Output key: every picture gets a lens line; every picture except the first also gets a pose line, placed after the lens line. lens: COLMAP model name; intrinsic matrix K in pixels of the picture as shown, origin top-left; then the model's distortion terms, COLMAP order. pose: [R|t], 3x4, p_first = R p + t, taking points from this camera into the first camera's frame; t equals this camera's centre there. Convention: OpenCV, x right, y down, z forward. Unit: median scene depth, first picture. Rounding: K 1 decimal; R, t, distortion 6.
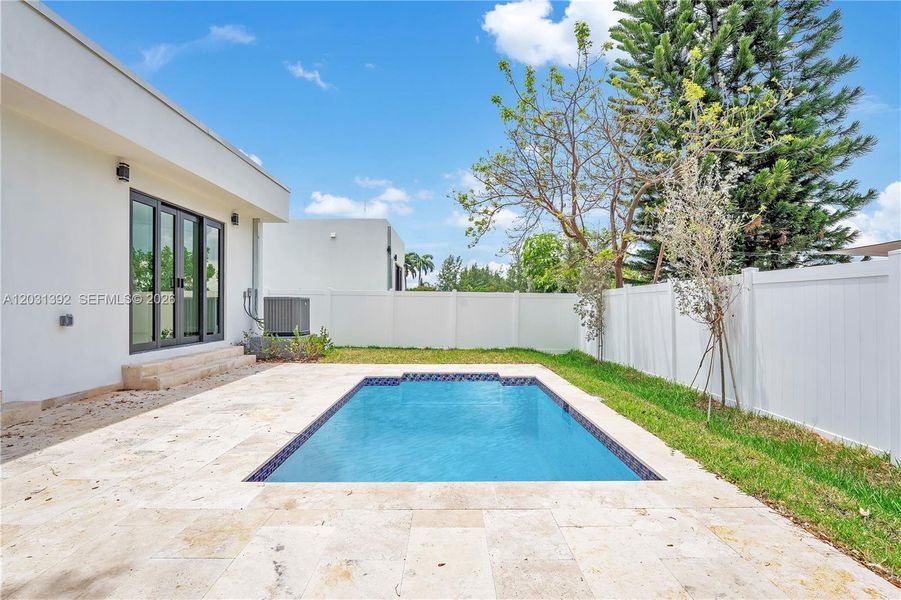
lens RADIAL K [[436.1, 0, 450.5], [0, 436.1, 300.0], [0, 0, 1]] dist [-0.004136, -0.000181]
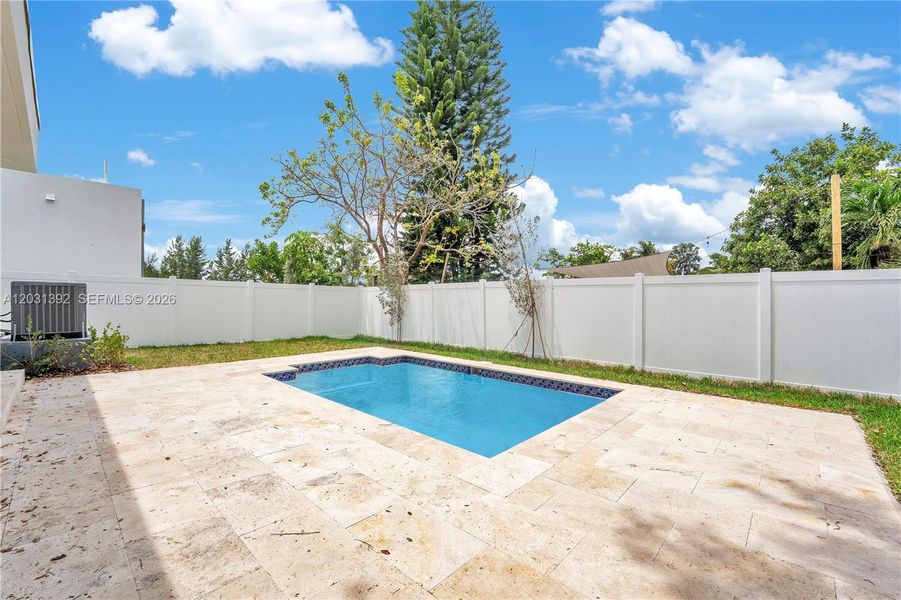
lens RADIAL K [[367.0, 0, 478.5], [0, 367.0, 299.3], [0, 0, 1]] dist [-0.019371, -0.000103]
pose [[0.670335, 0.006429, 0.742031, -0.997283], [-0.018116, 0.999806, 0.007704, 0.014821], [-0.741837, -0.018607, 0.670322, 0.357984]]
